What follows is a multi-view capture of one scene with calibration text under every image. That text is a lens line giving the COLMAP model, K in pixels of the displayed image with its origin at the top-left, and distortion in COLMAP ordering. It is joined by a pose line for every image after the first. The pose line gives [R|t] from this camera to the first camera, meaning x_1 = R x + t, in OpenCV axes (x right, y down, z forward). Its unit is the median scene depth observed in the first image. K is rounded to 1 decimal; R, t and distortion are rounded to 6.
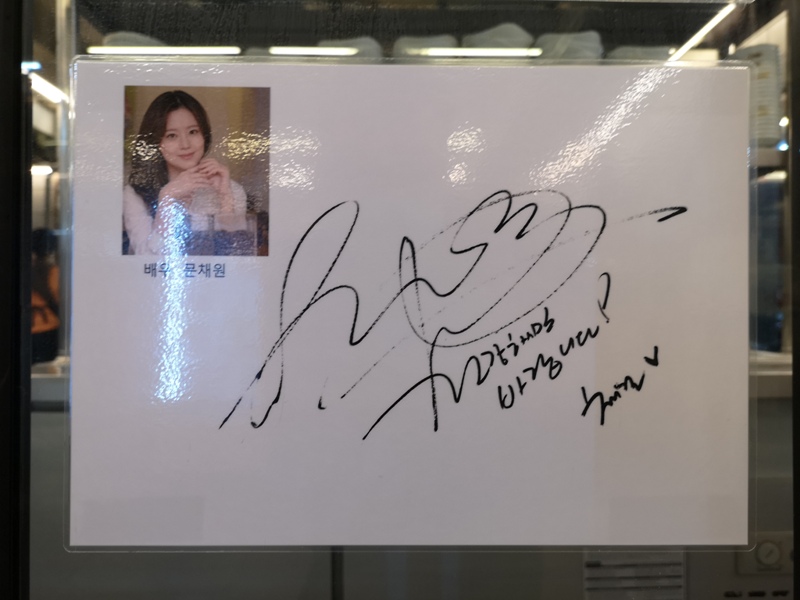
lens RADIAL K [[635.6, 0, 400.0], [0, 635.6, 301.0], [0, 0, 1]] dist [-0.001672, -0.000192]
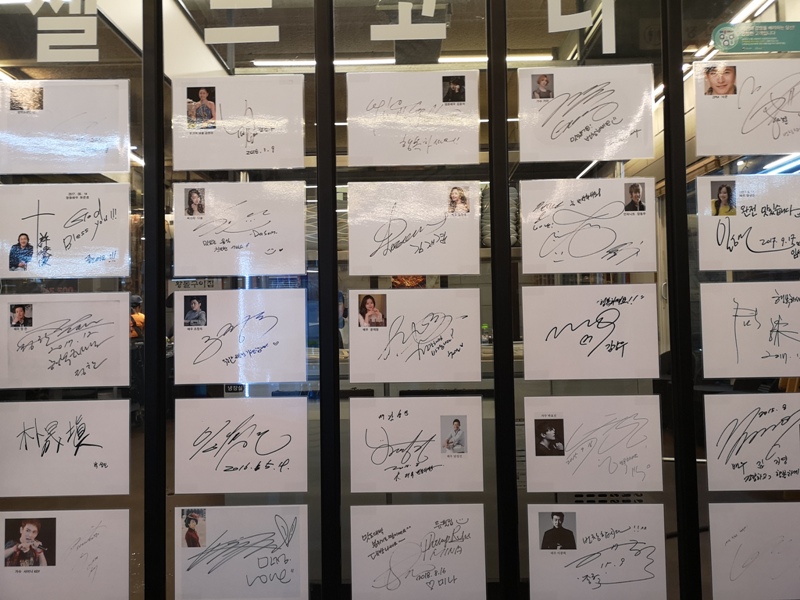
lens RADIAL K [[635.6, 0, 399.6], [0, 635.6, 299.2], [0, 0, 1]] dist [-0.001672, -0.000192]
pose [[0.999160, -0.018494, -0.036568, 0.092299], [0.017735, 0.999623, -0.020984, -0.181900], [0.036942, 0.020318, 0.999111, -4.149659]]
